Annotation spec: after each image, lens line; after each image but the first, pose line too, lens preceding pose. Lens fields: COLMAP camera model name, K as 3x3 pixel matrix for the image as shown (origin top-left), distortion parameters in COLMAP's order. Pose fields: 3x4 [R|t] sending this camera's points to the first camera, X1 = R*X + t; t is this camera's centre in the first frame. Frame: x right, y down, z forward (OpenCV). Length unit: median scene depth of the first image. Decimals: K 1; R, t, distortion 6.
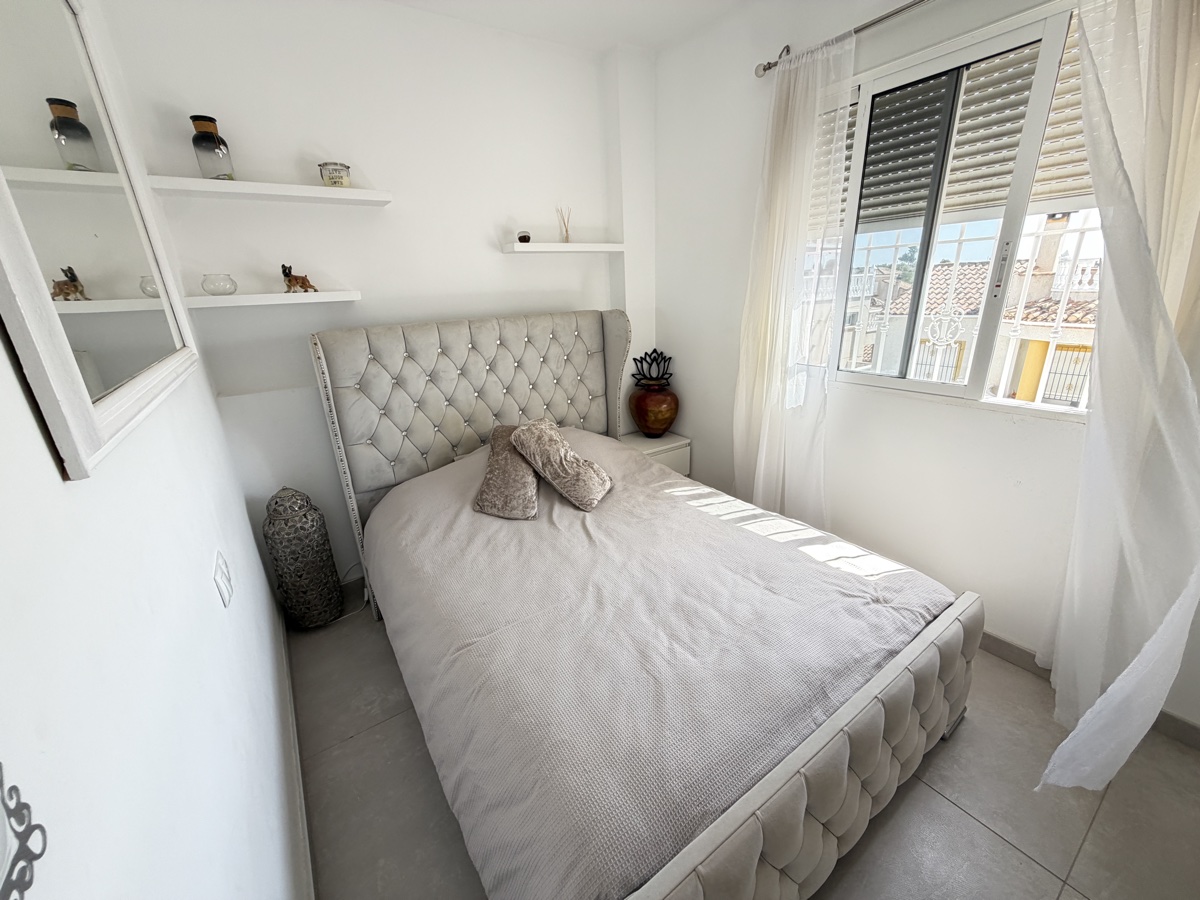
lens RADIAL K [[480.3, 0, 600.8], [0, 480.3, 450.7], [0, 0, 1]] dist [0.001271, -0.000040]
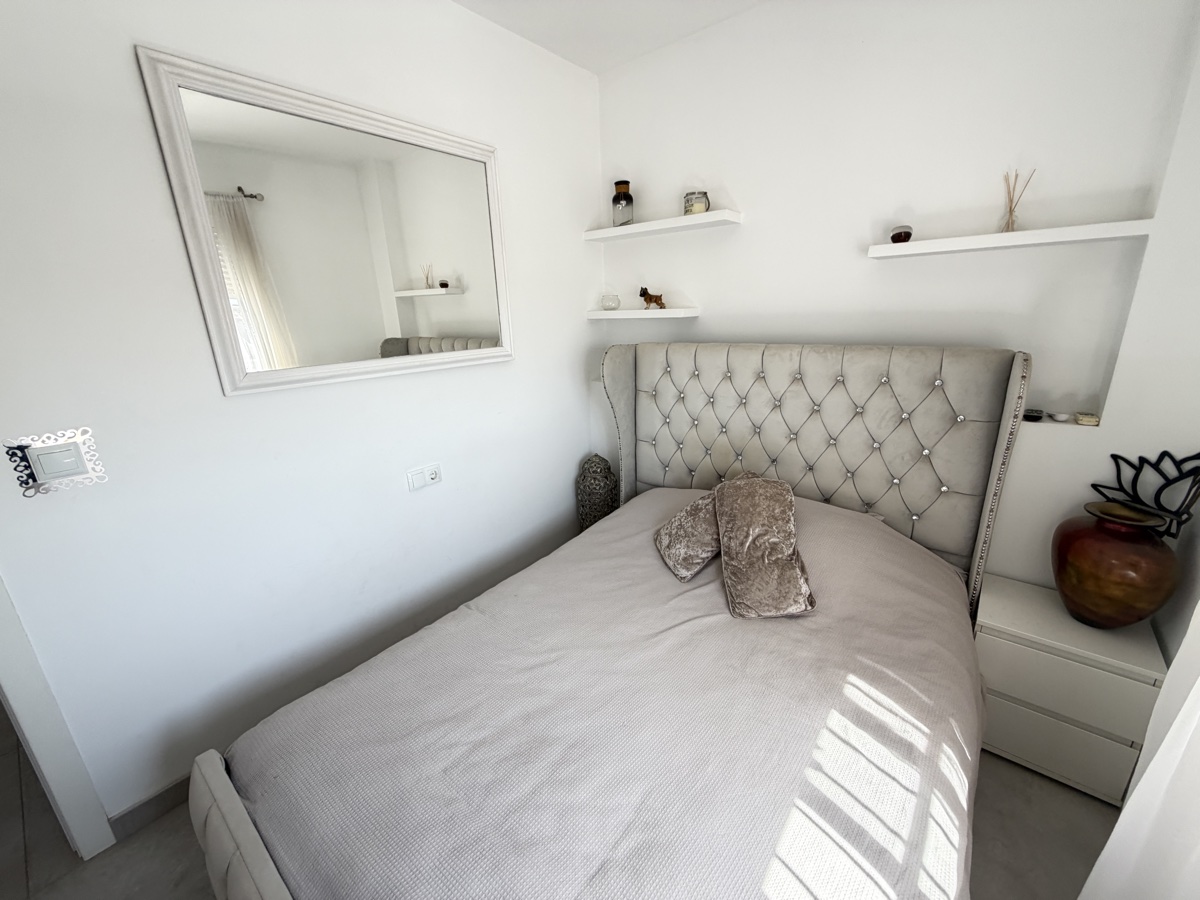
lens RADIAL K [[480.3, 0, 599.5], [0, 480.3, 452.0], [0, 0, 1]] dist [0.001271, -0.000040]
pose [[0.274494, 0.307662, -0.911042, 0.489166], [-0.292860, 0.929173, 0.225547, -0.203596], [0.915907, 0.204896, 0.345154, 0.477514]]
